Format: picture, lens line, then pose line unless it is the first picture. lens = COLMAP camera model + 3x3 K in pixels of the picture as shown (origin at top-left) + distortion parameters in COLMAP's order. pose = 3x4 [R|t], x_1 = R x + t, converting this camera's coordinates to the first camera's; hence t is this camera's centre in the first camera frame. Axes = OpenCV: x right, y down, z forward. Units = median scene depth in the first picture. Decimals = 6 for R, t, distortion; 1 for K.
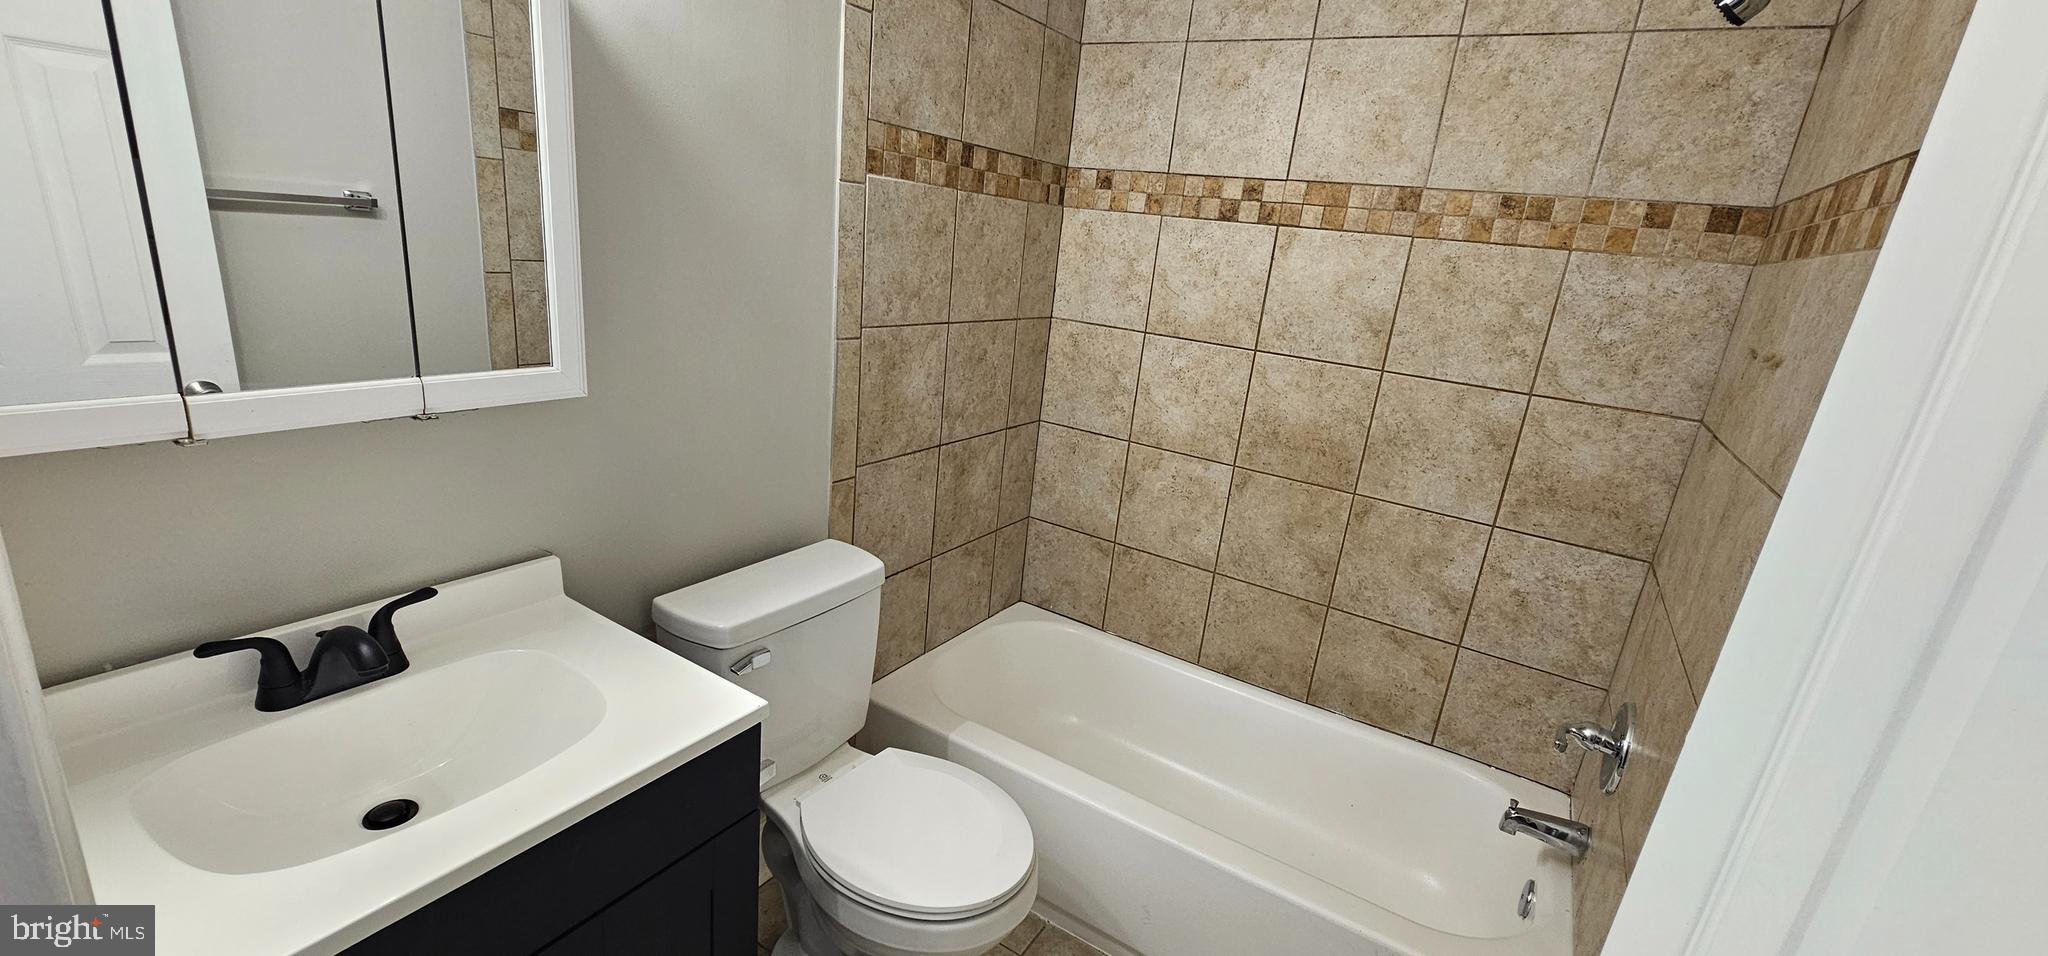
lens RADIAL K [[831.2, 0, 1023.4], [0, 831.2, 483.5], [0, 0, 1]] dist [0.002136, 0.000096]
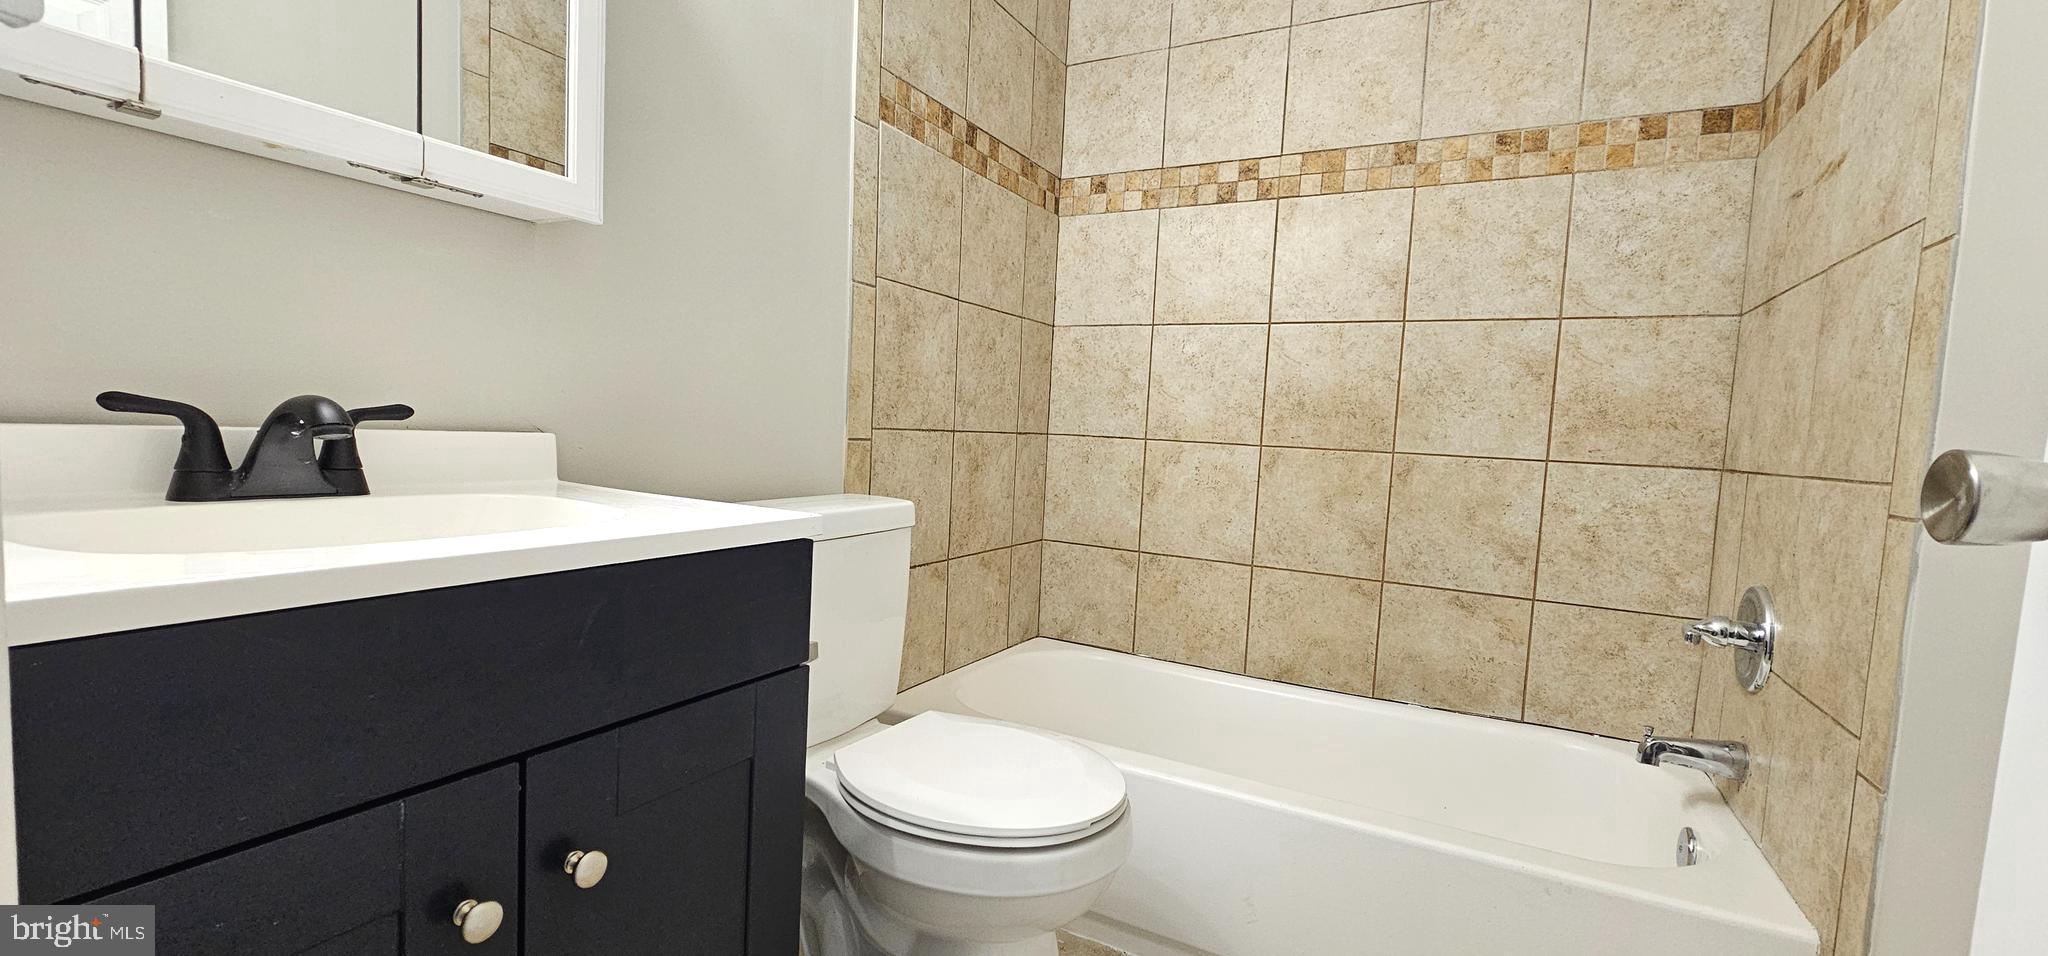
lens RADIAL K [[831.2, 0, 1023.9], [0, 831.2, 481.3], [0, 0, 1]] dist [0.002136, 0.000096]
pose [[0.996677, -0.057511, 0.057680, -0.086853], [0.068576, 0.974597, -0.213207, 0.236101], [-0.043953, 0.216454, 0.975303, 0.104390]]
